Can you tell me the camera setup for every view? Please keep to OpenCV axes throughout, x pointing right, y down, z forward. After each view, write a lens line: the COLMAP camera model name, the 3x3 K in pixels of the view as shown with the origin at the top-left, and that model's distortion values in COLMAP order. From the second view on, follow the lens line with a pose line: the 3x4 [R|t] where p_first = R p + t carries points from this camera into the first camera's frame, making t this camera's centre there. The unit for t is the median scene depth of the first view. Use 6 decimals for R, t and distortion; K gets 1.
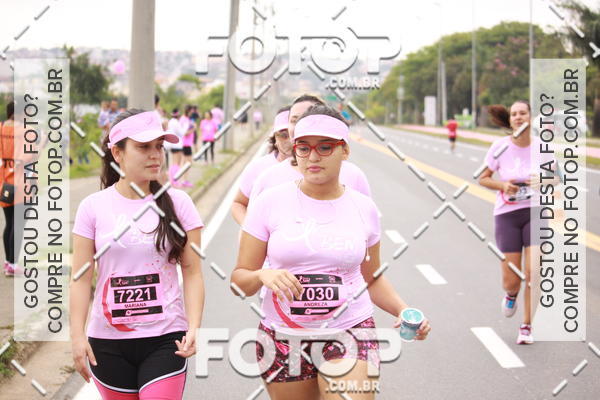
lens RADIAL K [[3786.1, 0, 300.0], [0, 3786.1, 200.0], [0, 0, 1]] dist [0.066950, -11.609317]
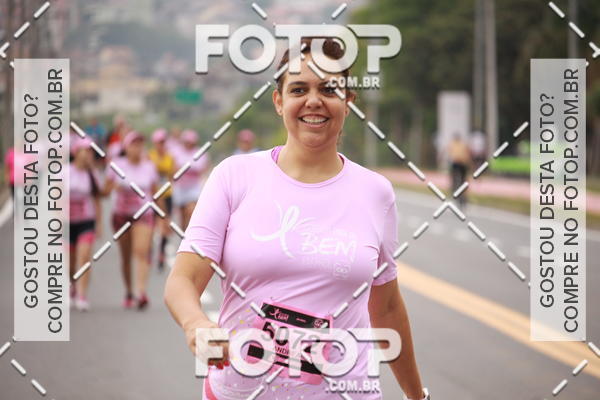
lens RADIAL K [[3786.1, 0, 300.0], [0, 3786.1, 200.0], [0, 0, 1]] dist [0.066950, -11.609317]
pose [[0.999972, 0.007481, -0.000545, 0.019719], [-0.007481, 0.999972, 0.000274, -0.016910], [0.000547, -0.000270, 1.000000, 0.632524]]
